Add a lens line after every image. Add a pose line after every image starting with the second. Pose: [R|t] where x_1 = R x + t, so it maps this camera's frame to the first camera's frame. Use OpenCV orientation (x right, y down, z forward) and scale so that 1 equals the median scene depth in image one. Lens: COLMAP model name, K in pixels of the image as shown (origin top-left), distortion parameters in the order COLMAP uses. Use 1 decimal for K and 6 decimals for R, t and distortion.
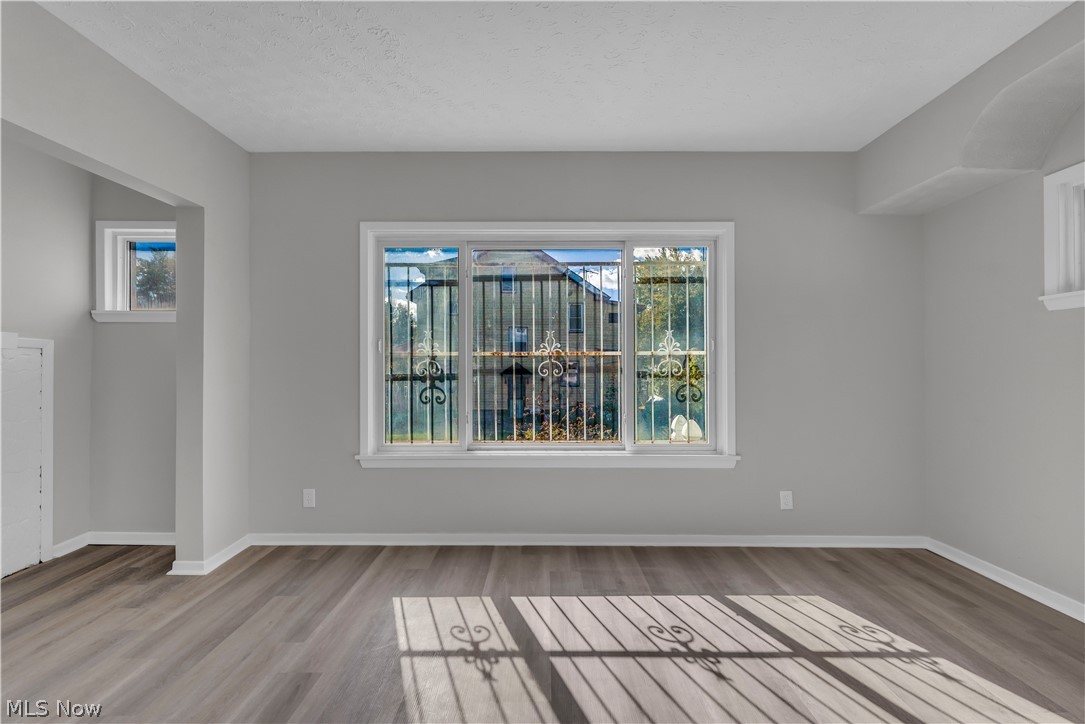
lens RADIAL K [[442.0, 0, 542.4], [0, 442.0, 368.0], [0, 0, 1]] dist [-0.002394, -0.001117]
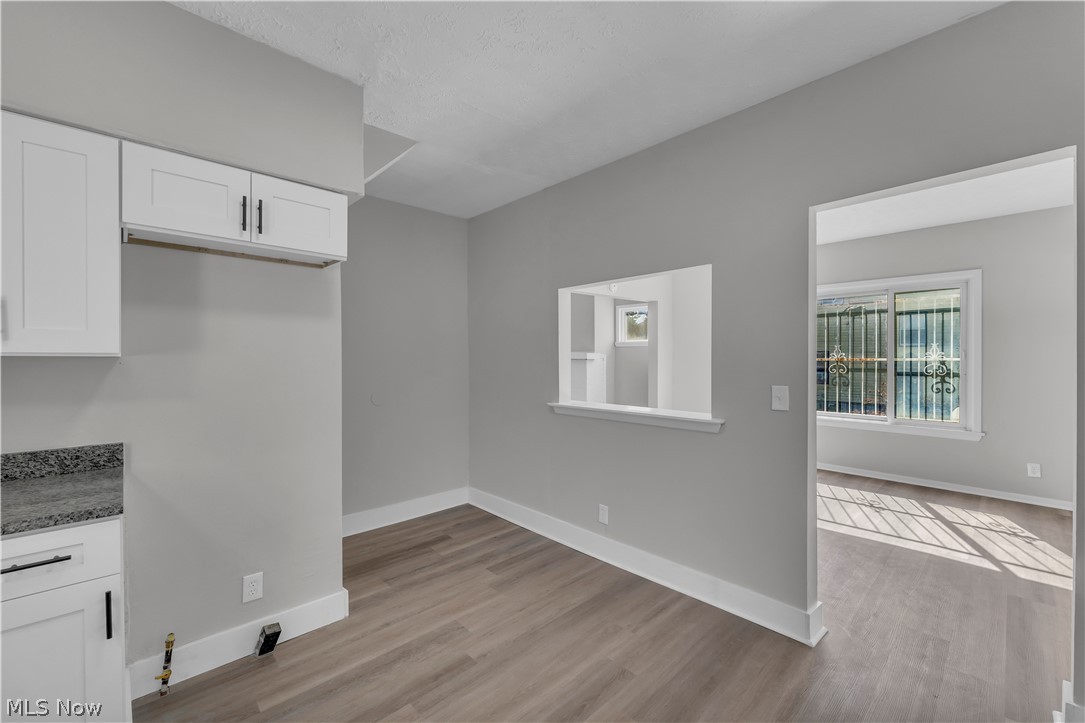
lens RADIAL K [[442.0, 0, 542.2], [0, 442.0, 364.1], [0, 0, 1]] dist [-0.002394, -0.001117]
pose [[0.696745, 0.011259, -0.717230, 0.507310], [-0.002767, 0.999912, 0.013009, -0.040343], [0.717313, -0.007080, 0.696715, -1.089383]]
